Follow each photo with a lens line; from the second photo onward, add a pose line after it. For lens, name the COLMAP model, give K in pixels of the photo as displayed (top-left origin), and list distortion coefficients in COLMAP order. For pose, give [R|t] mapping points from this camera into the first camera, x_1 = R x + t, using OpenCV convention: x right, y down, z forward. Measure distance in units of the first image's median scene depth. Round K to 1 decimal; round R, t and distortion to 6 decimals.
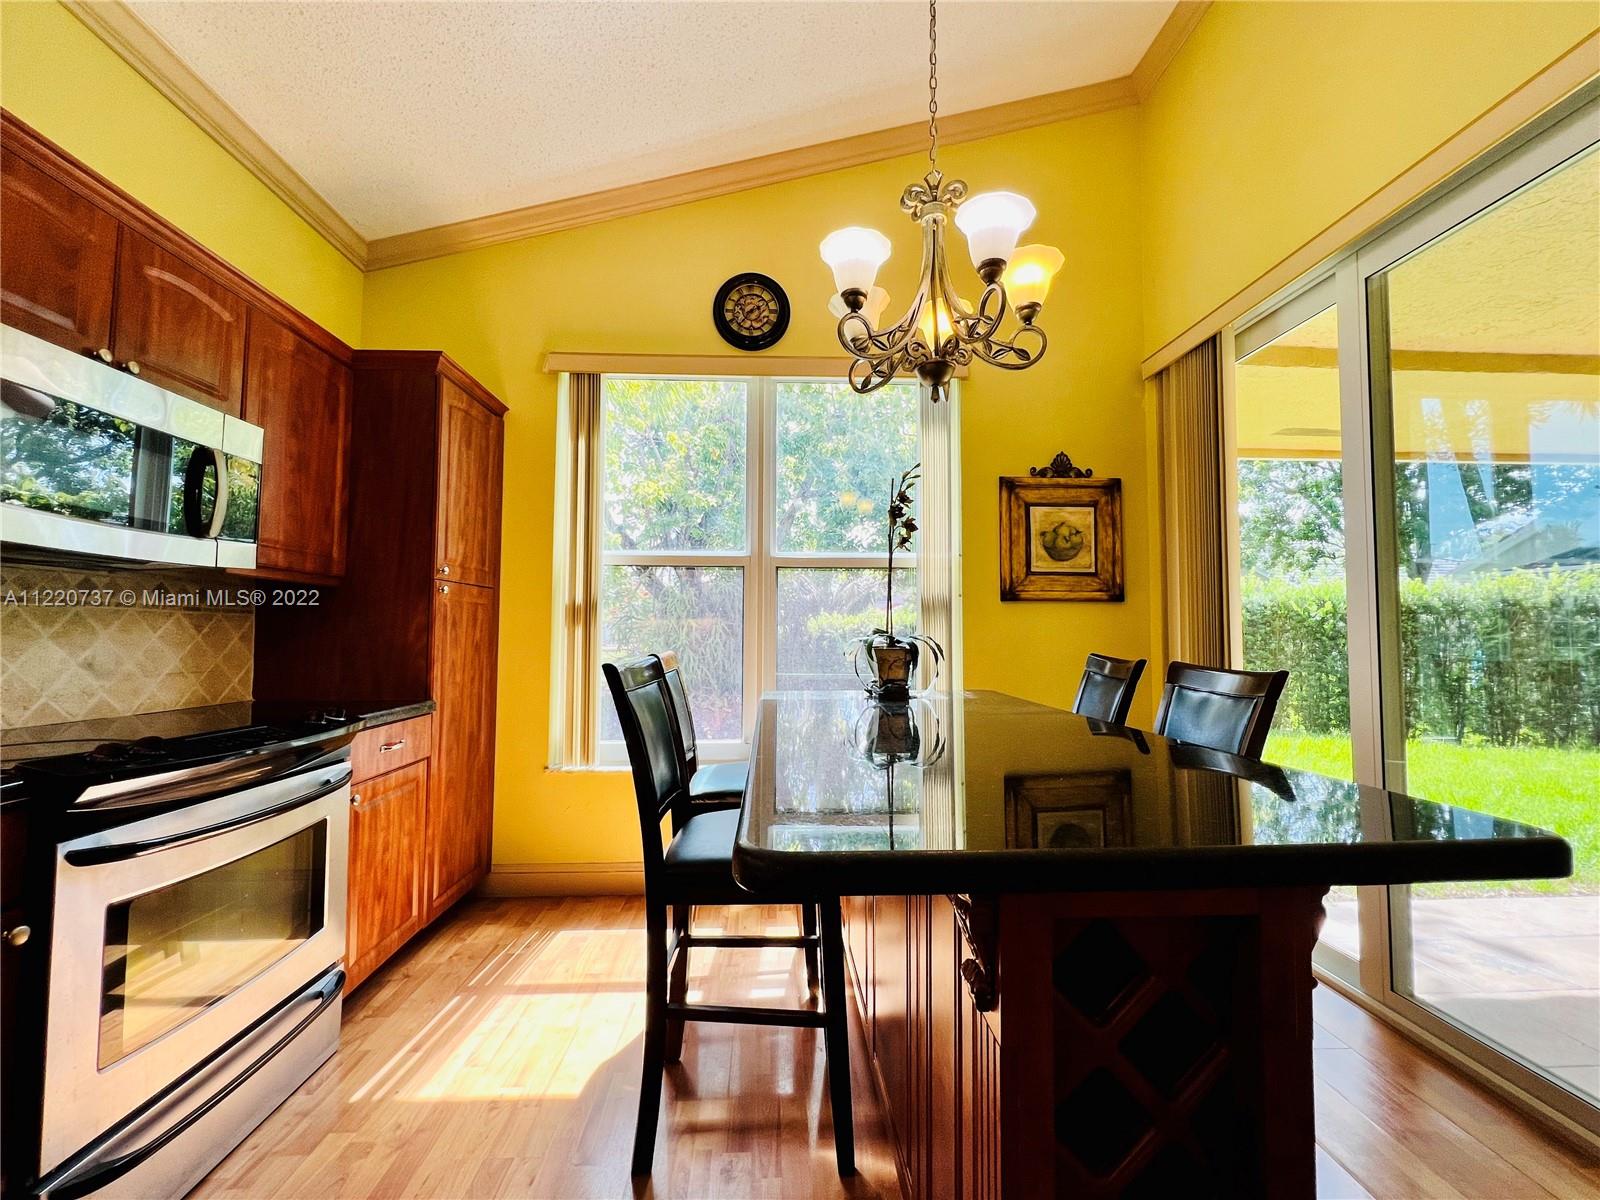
lens RADIAL K [[661.6, 0, 797.7], [0, 661.6, 600.5], [0, 0, 1]] dist [-0.001160, 0.000423]
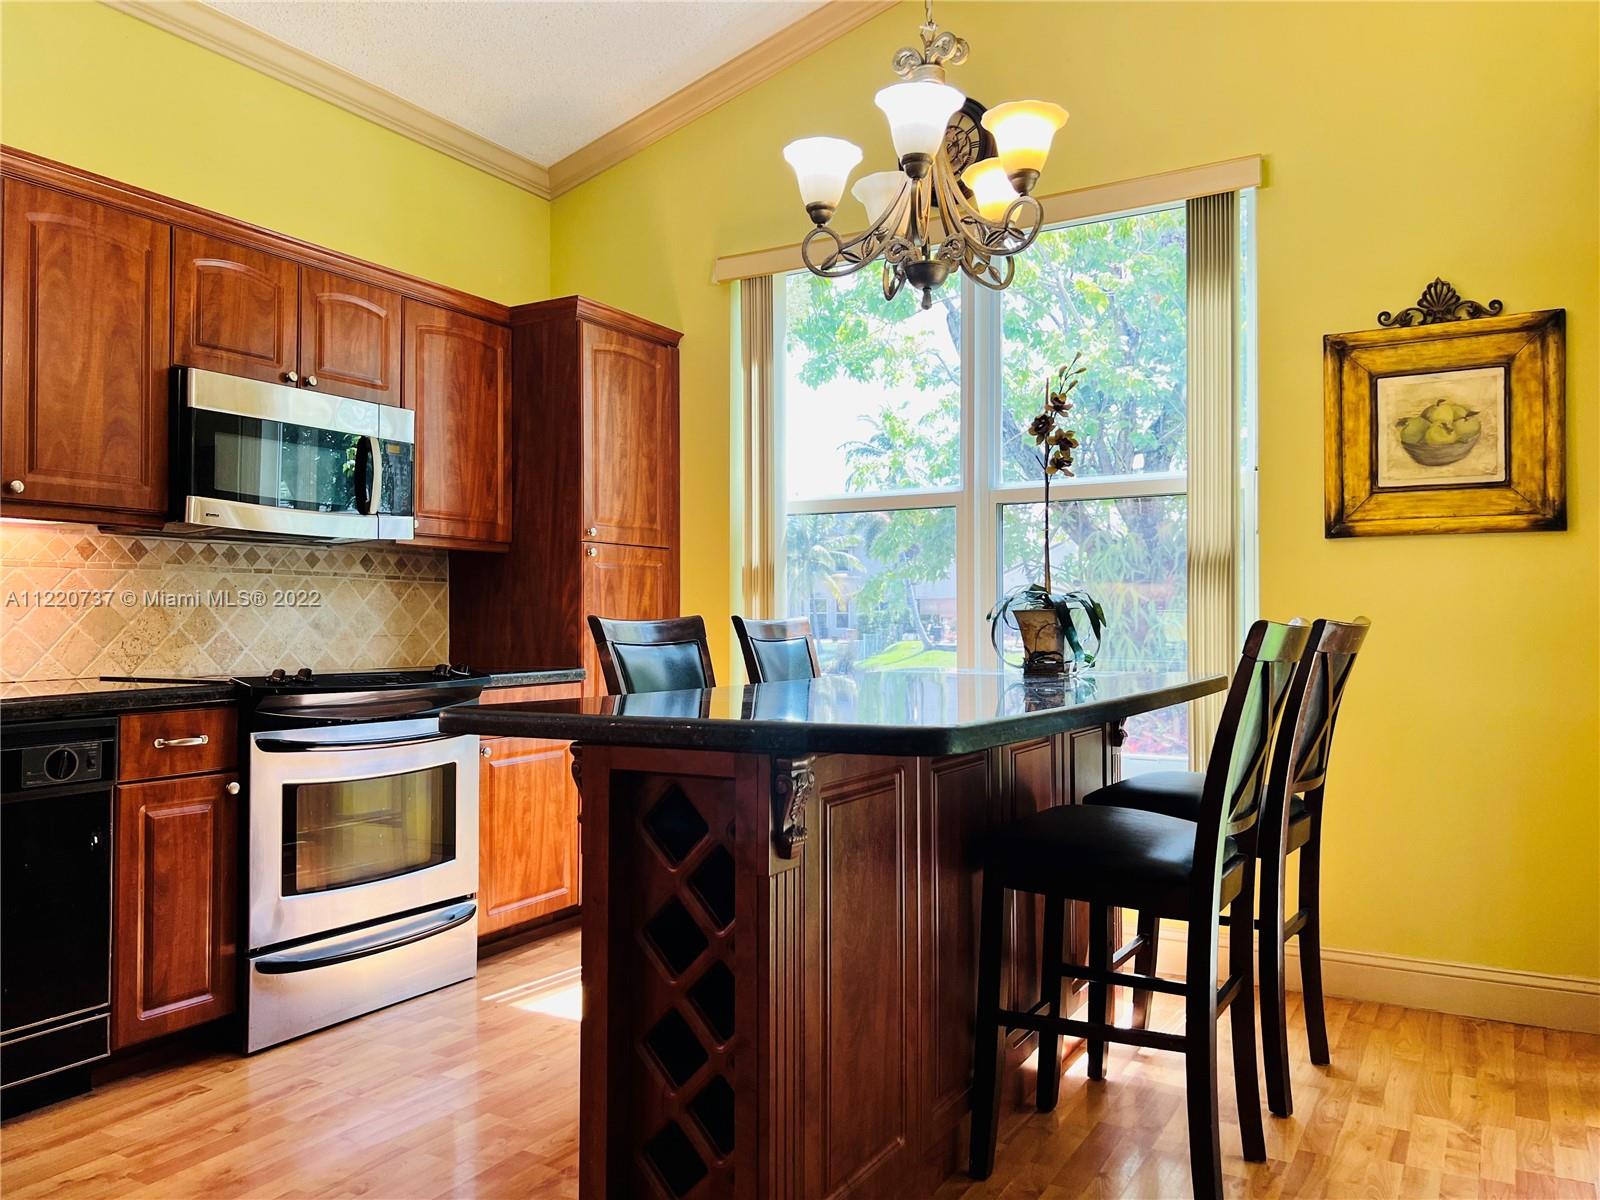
lens RADIAL K [[1216.0, 0, 795.6], [0, 1216.0, 605.7], [0, 0, 1]] dist [0.040961, -0.017312]
pose [[0.839036, -0.010988, -0.543965, 0.602673], [0.030876, 0.999146, 0.027443, 0.019745], [0.543199, -0.039821, 0.838659, -0.270771]]
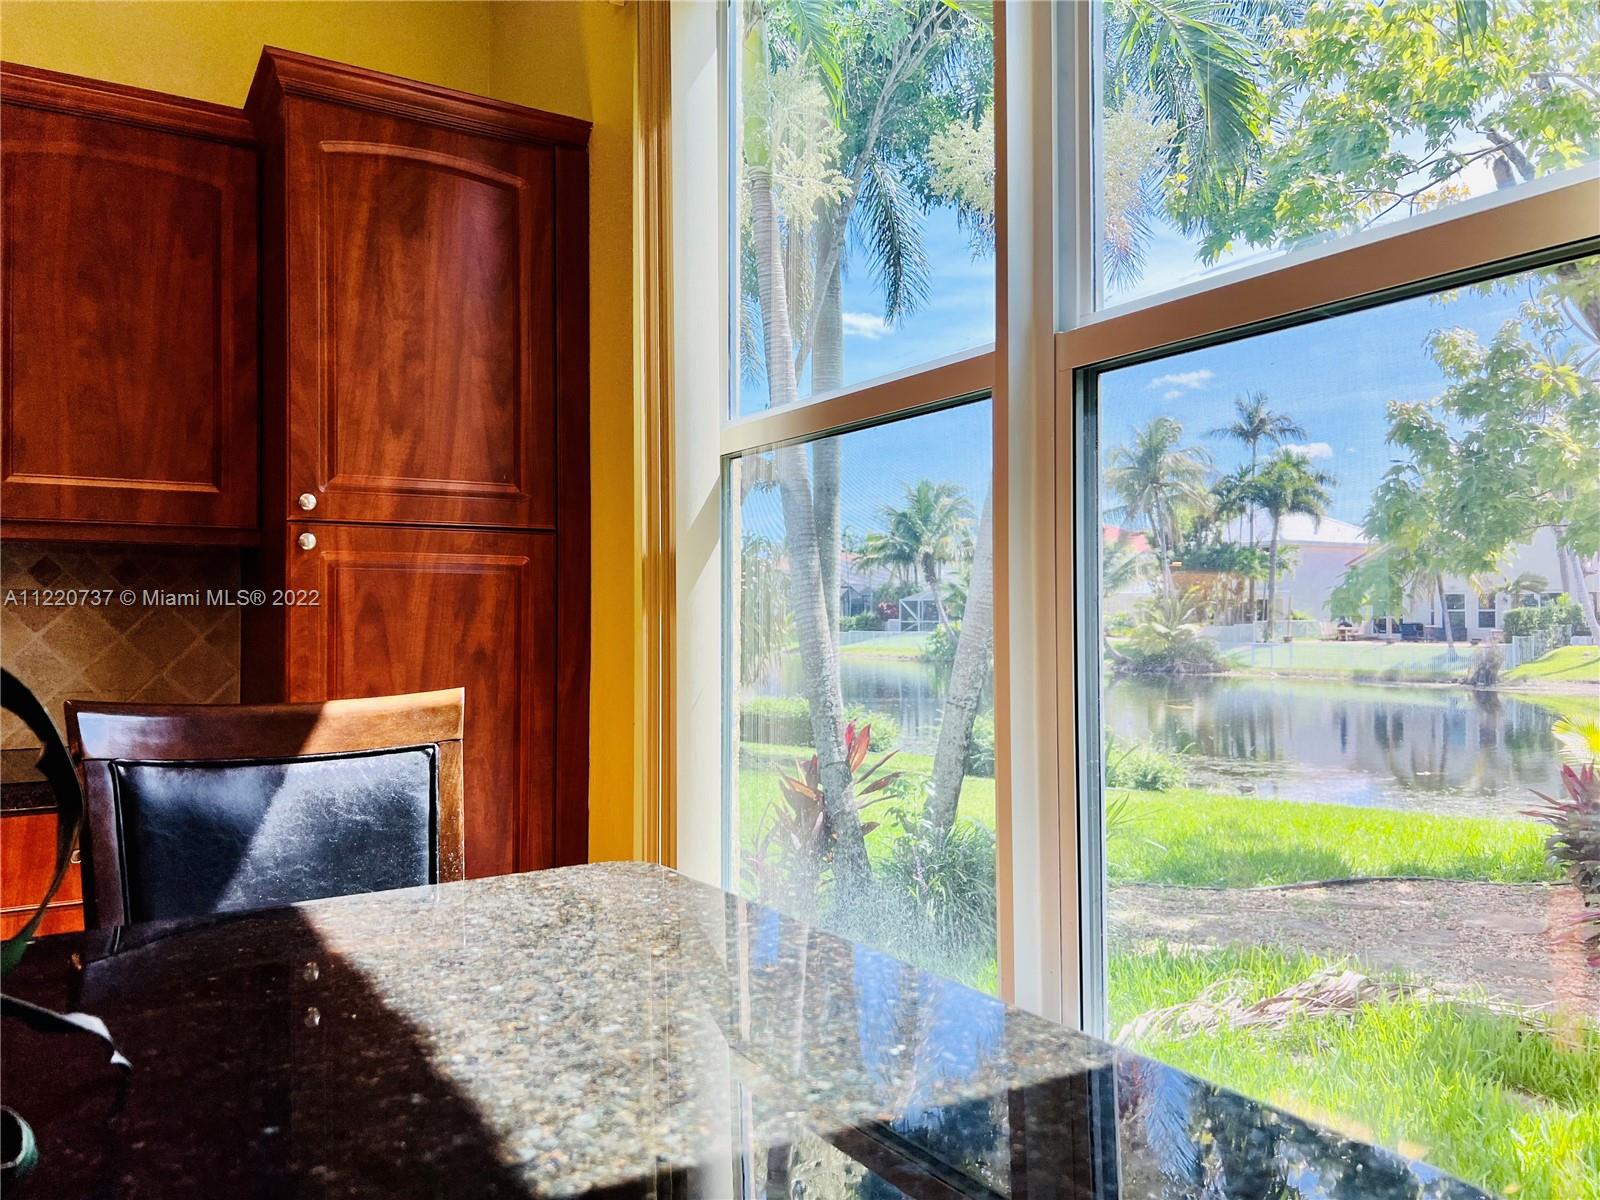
lens RADIAL K [[1216.0, 0, 794.7], [0, 1216.0, 598.0], [0, 0, 1]] dist [0.040961, -0.017312]
pose [[0.480979, -0.020878, -0.876484, 0.395547], [0.049354, 0.998776, 0.003292, 0.037155], [0.875342, -0.044841, 0.481420, 0.825872]]
